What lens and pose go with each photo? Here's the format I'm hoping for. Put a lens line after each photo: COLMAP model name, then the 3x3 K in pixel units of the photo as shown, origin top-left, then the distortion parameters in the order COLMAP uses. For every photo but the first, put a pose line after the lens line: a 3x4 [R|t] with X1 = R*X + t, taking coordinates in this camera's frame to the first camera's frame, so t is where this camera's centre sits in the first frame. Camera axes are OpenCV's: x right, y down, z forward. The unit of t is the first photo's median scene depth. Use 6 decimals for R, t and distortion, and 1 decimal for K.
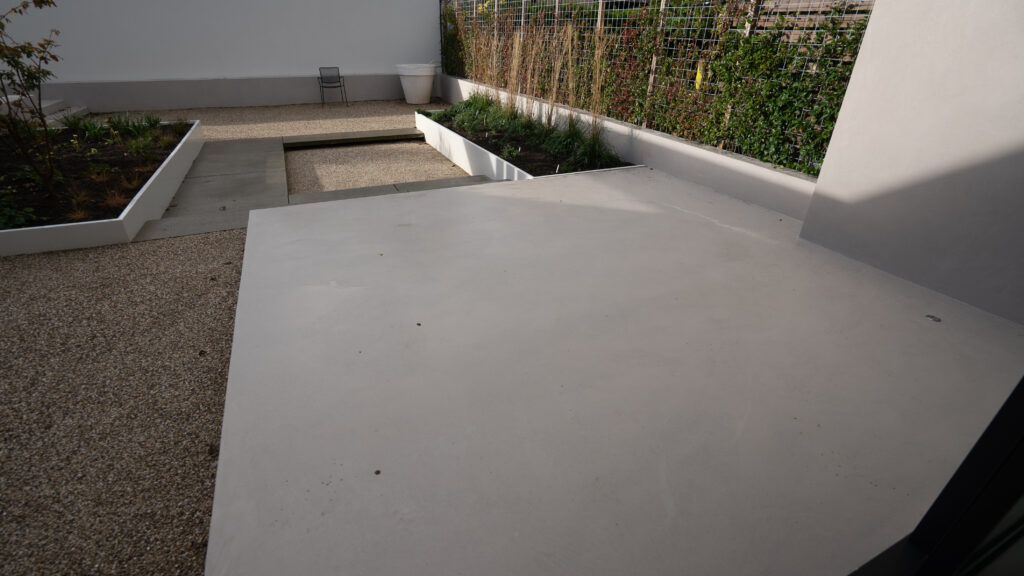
lens RADIAL K [[467.6, 0, 504.5], [0, 467.6, 294.7], [0, 0, 1]] dist [-0.015045, 0.005152]
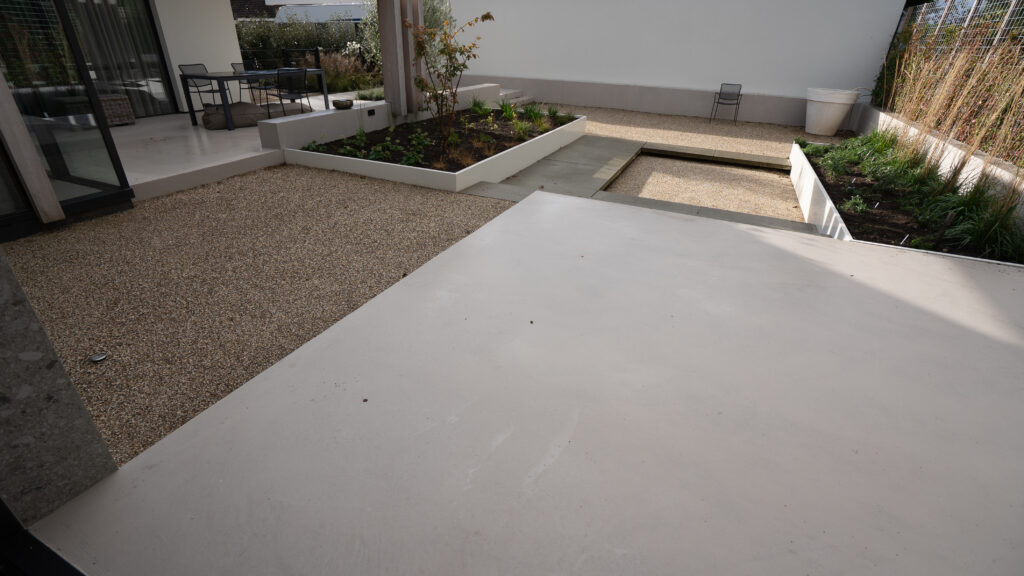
lens RADIAL K [[467.6, 0, 506.1], [0, 467.6, 288.9], [0, 0, 1]] dist [-0.015045, 0.005152]
pose [[0.682398, 0.358559, -0.636999, 0.142590], [-0.382781, 0.917681, 0.106490, -0.031871], [0.622745, 0.171163, 0.763474, 0.062396]]
